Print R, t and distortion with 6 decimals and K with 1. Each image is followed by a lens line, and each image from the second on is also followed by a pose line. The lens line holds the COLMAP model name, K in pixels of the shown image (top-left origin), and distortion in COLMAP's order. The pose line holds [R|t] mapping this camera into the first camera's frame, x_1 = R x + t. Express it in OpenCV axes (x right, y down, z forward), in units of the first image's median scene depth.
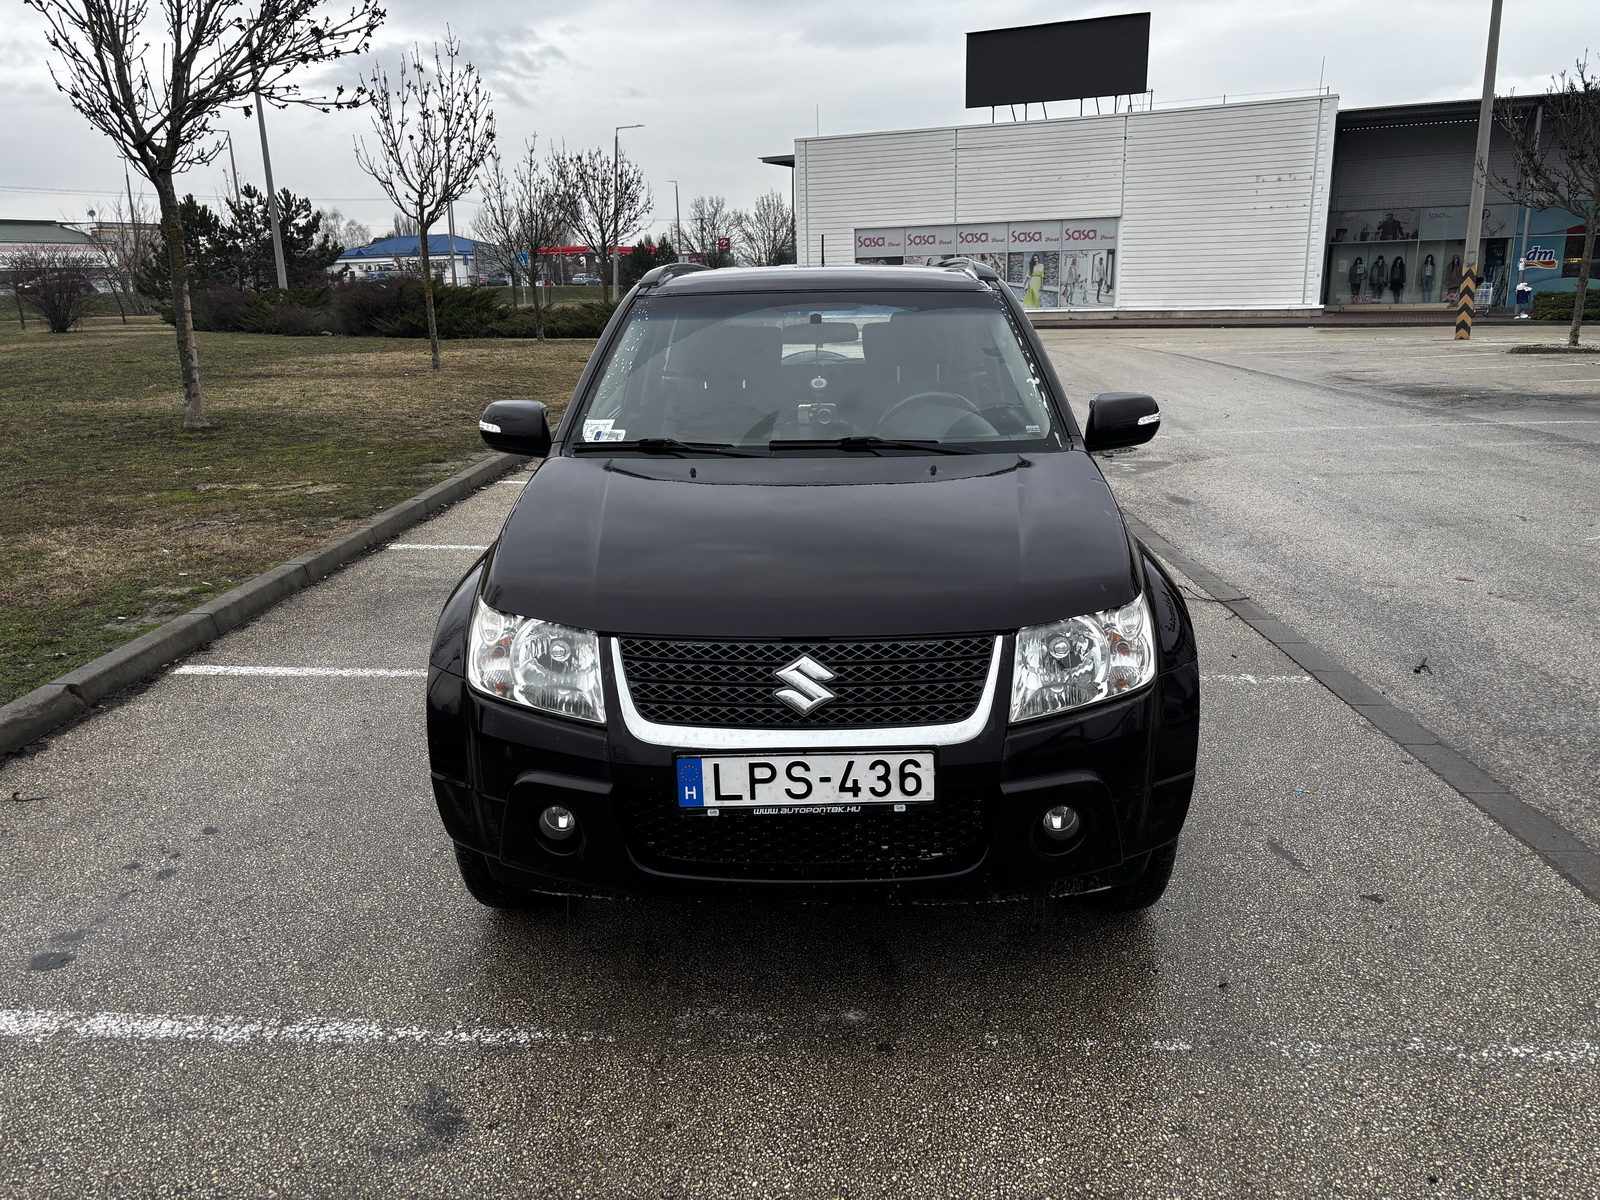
lens RADIAL K [[1215.7, 0, 813.0], [0, 1215.7, 589.1], [0, 0, 1]] dist [0.051995, -0.055115]
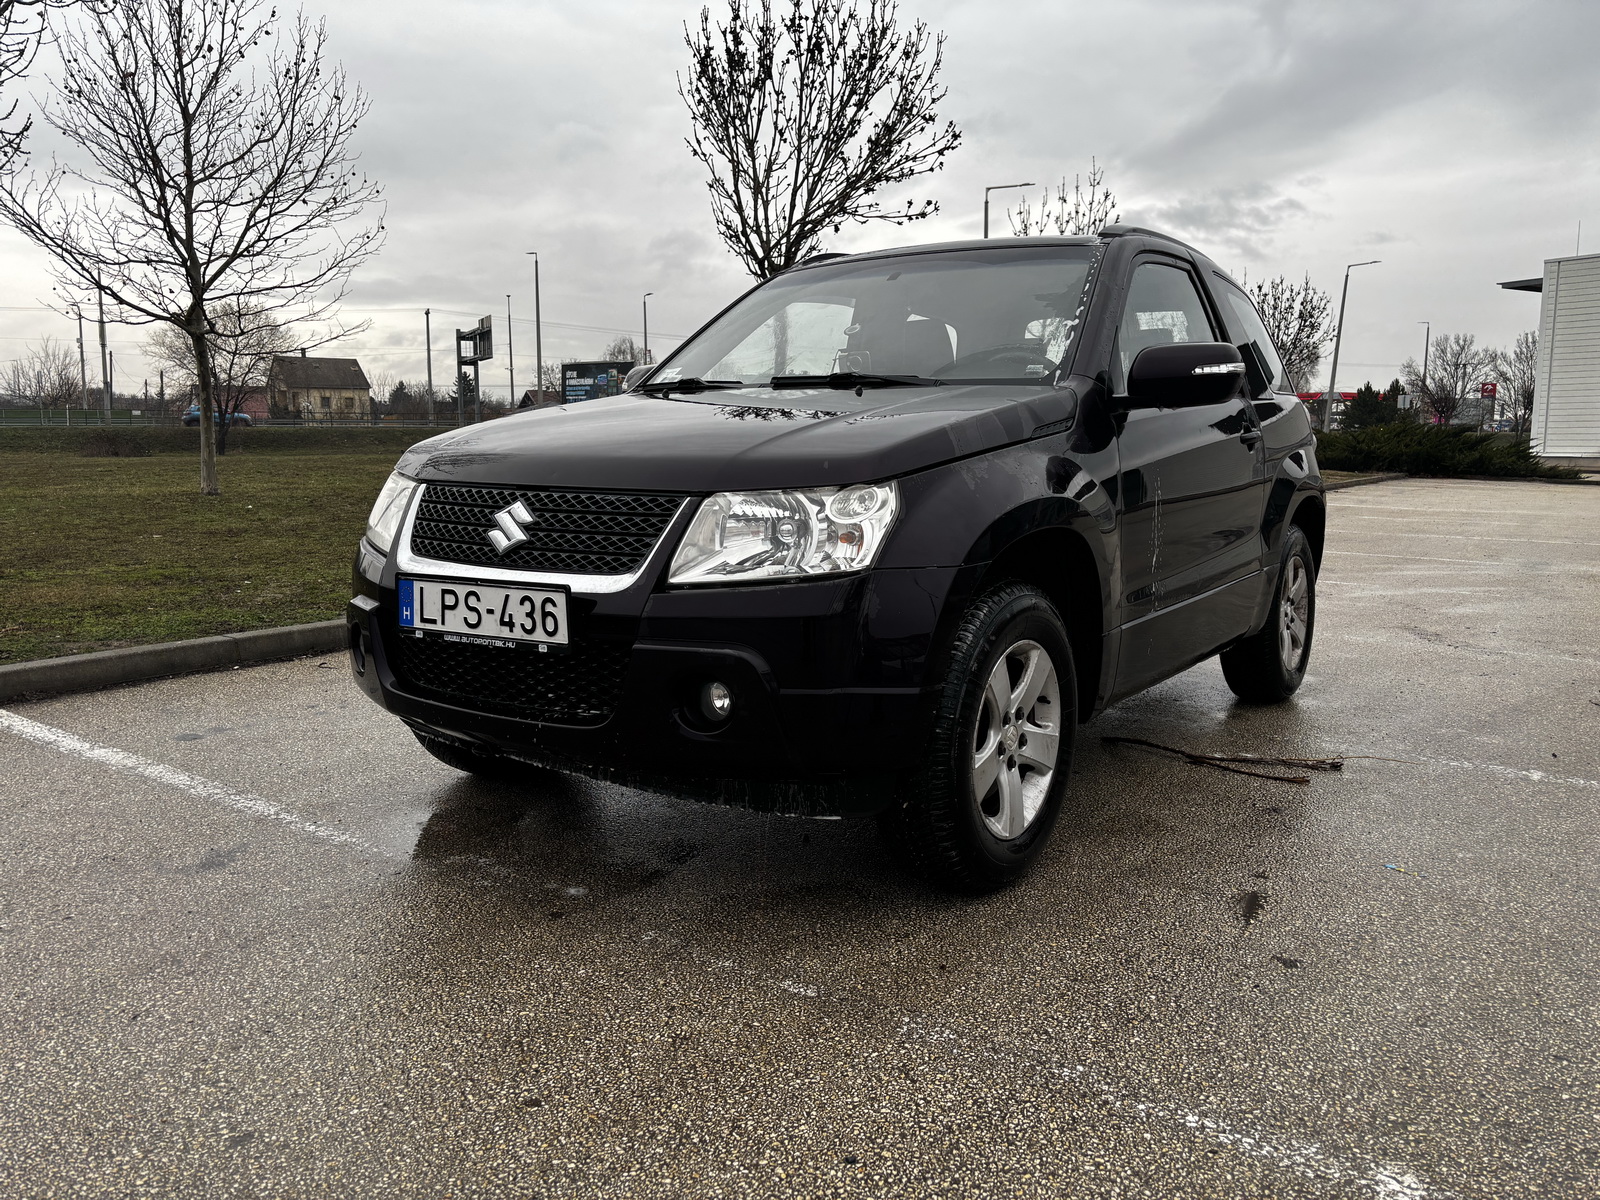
lens RADIAL K [[1215.7, 0, 806.2], [0, 1215.7, 612.9], [0, 0, 1]] dist [0.051995, -0.055115]
pose [[0.833913, 0.098308, -0.543070, 0.765230], [-0.152689, 0.986695, -0.055849, 0.168365], [0.530354, 0.129494, 0.837828, 0.267520]]
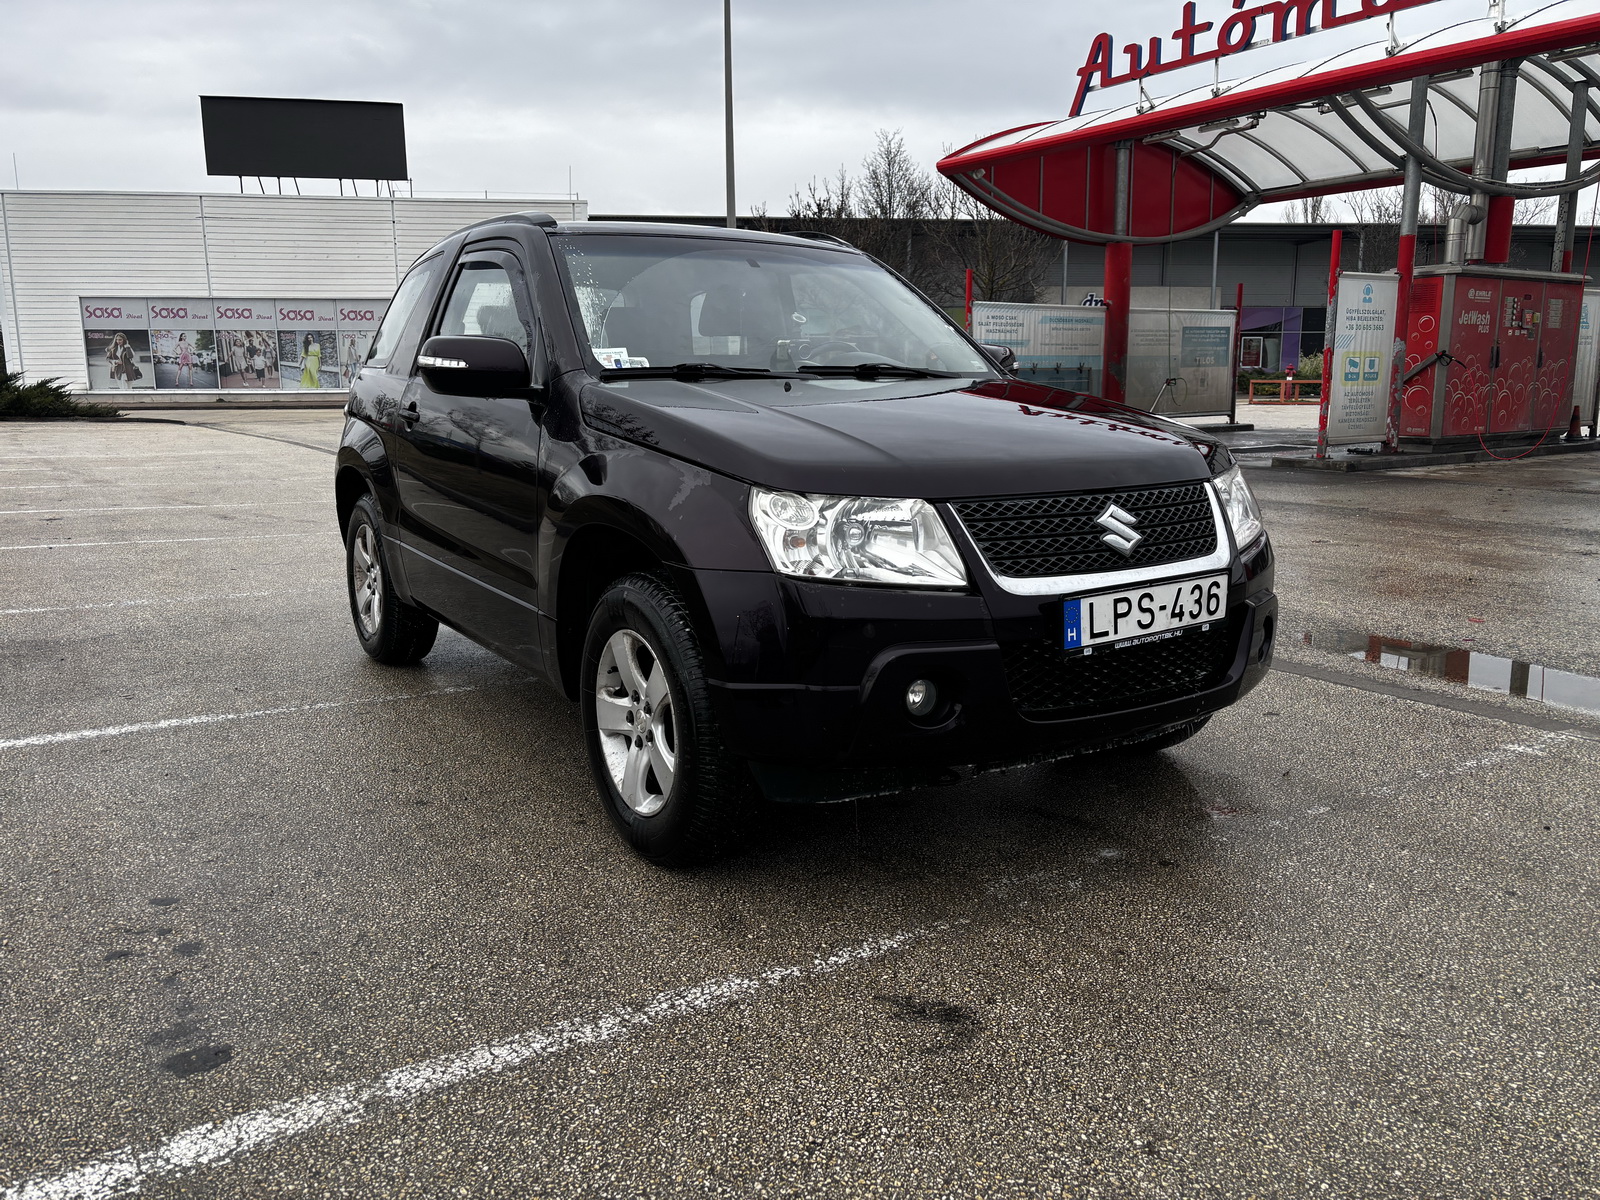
lens RADIAL K [[1215.7, 0, 818.5], [0, 1215.7, 588.3], [0, 0, 1]] dist [0.051995, -0.055115]
pose [[0.819385, -0.087074, 0.566592, -0.835943], [0.130257, 0.990823, -0.036102, 0.133483], [-0.558249, 0.103384, 0.823207, 0.255657]]
